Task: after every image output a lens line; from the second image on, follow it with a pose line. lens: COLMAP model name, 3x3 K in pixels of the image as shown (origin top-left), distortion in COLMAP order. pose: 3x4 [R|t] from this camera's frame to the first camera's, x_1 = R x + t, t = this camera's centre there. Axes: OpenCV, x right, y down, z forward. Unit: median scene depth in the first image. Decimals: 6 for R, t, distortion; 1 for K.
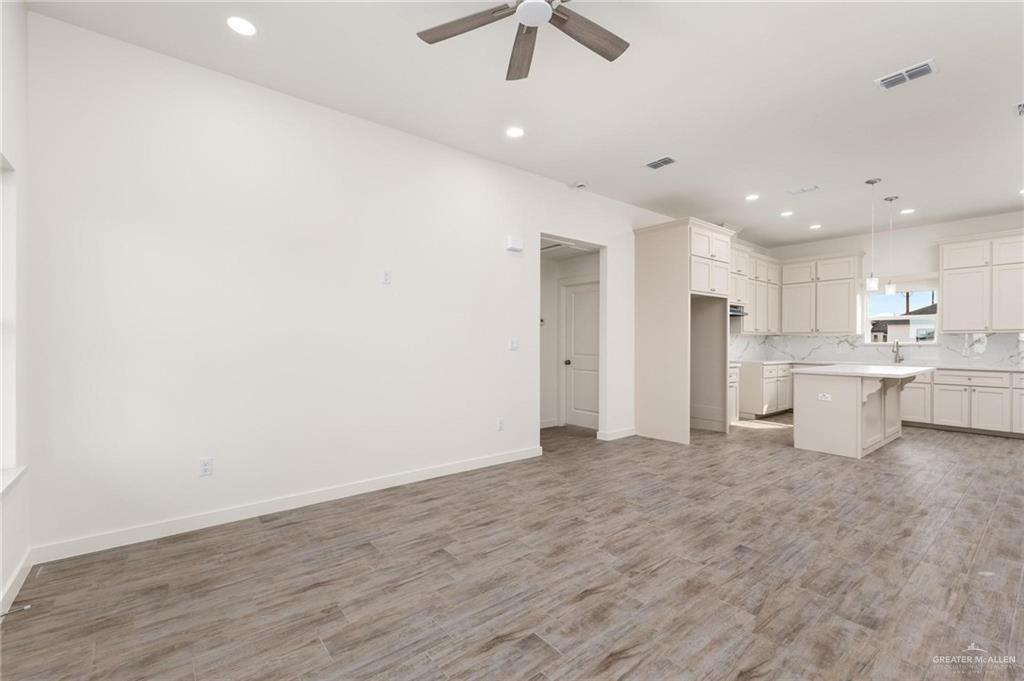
lens RADIAL K [[446.2, 0, 512.5], [0, 446.2, 345.0], [0, 0, 1]] dist [0.010251, -0.000148]
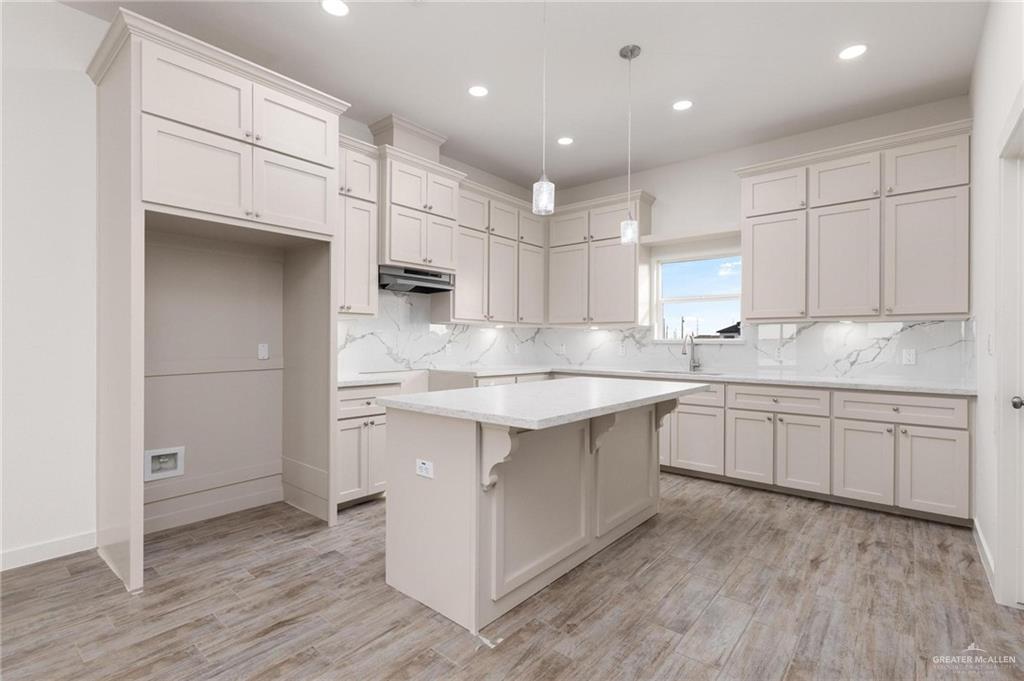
lens RADIAL K [[480.1, 0, 511.8], [0, 480.1, 343.2], [0, 0, 1]] dist [-0.001553, 0.000354]
pose [[0.982014, 0.002837, 0.188787, 0.876902], [-0.002334, 0.999993, -0.002885, 0.005945], [-0.188794, 0.002392, 0.982014, 0.709894]]
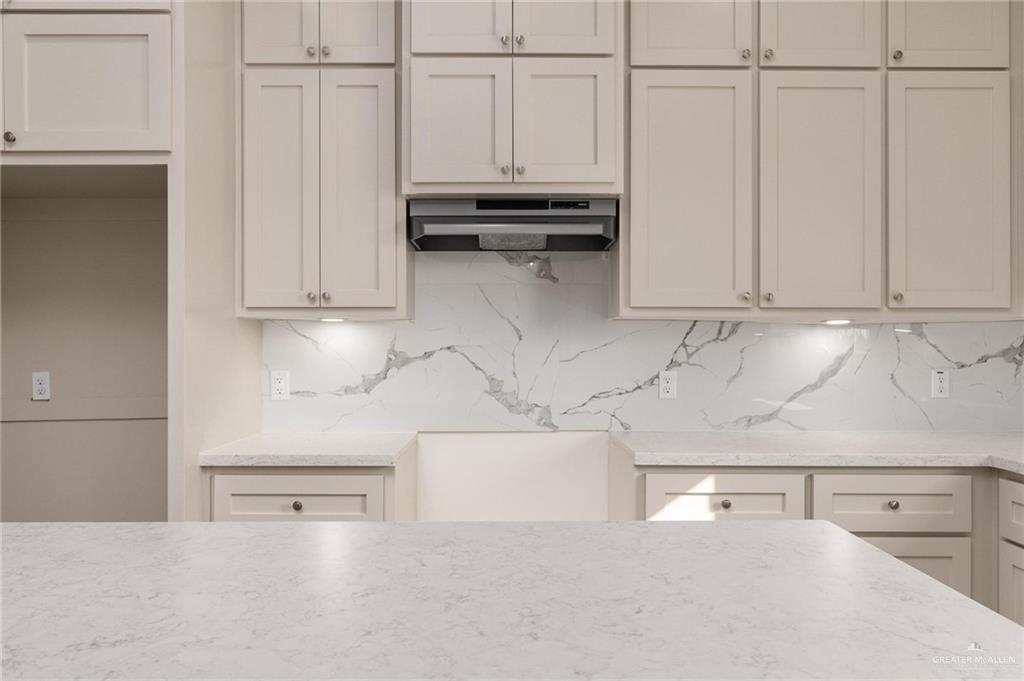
lens RADIAL K [[756.3, 0, 514.1], [0, 756.3, 343.1], [0, 0, 1]] dist [-0.001278, -0.010319]
pose [[0.777017, -0.004362, -0.629465, 1.320150], [-0.002226, 0.999951, -0.009677, -0.015655], [0.629476, 0.008920, 0.776969, 1.247032]]
